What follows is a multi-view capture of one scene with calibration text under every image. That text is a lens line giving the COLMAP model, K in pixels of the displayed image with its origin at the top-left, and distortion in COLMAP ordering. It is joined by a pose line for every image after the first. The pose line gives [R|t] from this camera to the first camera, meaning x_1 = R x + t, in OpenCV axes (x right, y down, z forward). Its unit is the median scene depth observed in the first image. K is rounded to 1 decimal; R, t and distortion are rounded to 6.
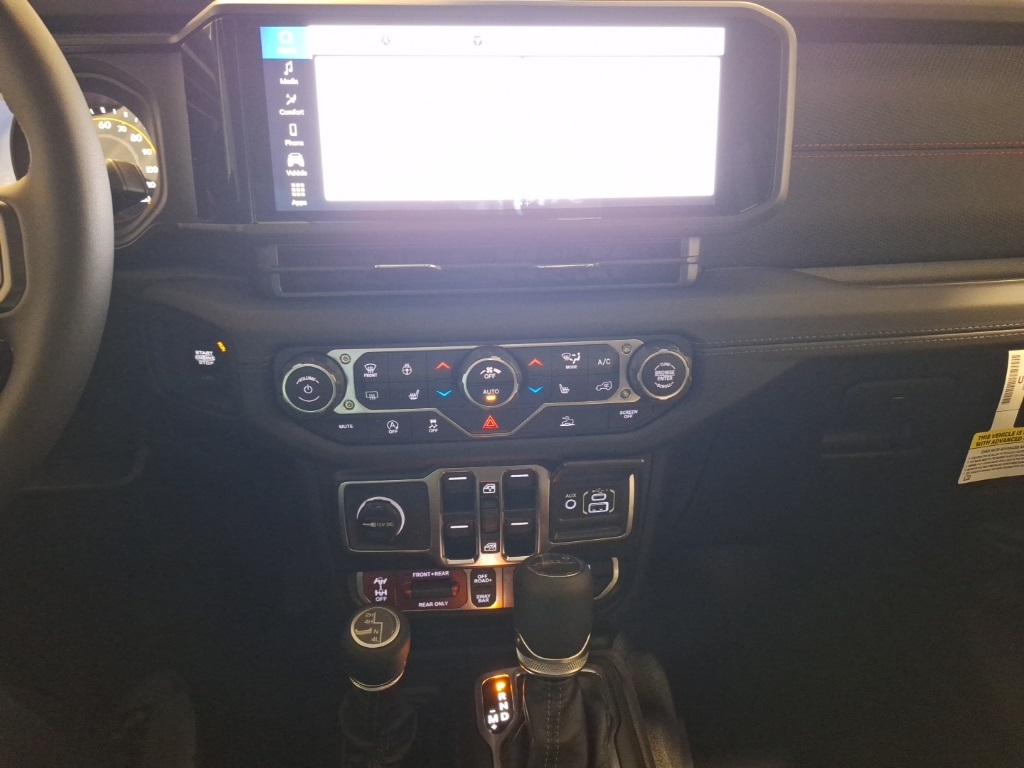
lens RADIAL K [[705.7, 0, 509.6], [0, 705.7, 394.7], [0, 0, 1]] dist [0.043478, -0.067405]
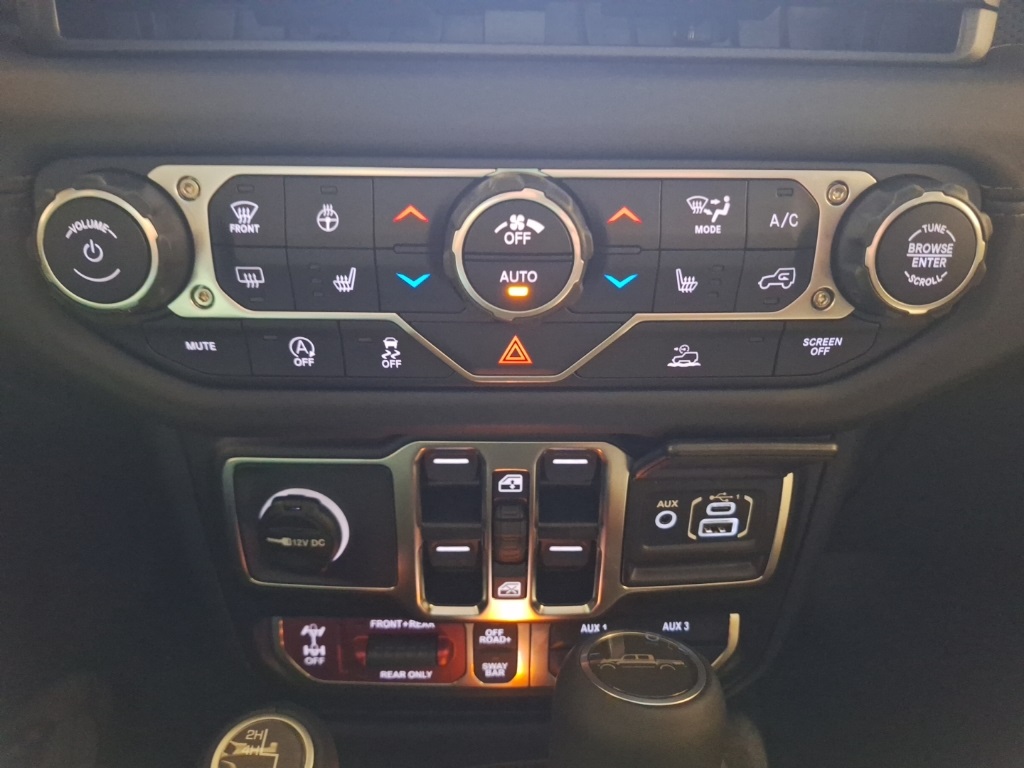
lens RADIAL K [[705.7, 0, 508.1], [0, 705.7, 381.5], [0, 0, 1]] dist [0.043478, -0.067405]
pose [[0.997444, 0.043820, -0.056442, -0.005565], [-0.040976, 0.997878, 0.050605, 0.035823], [0.058539, -0.048163, 0.997123, 0.540478]]
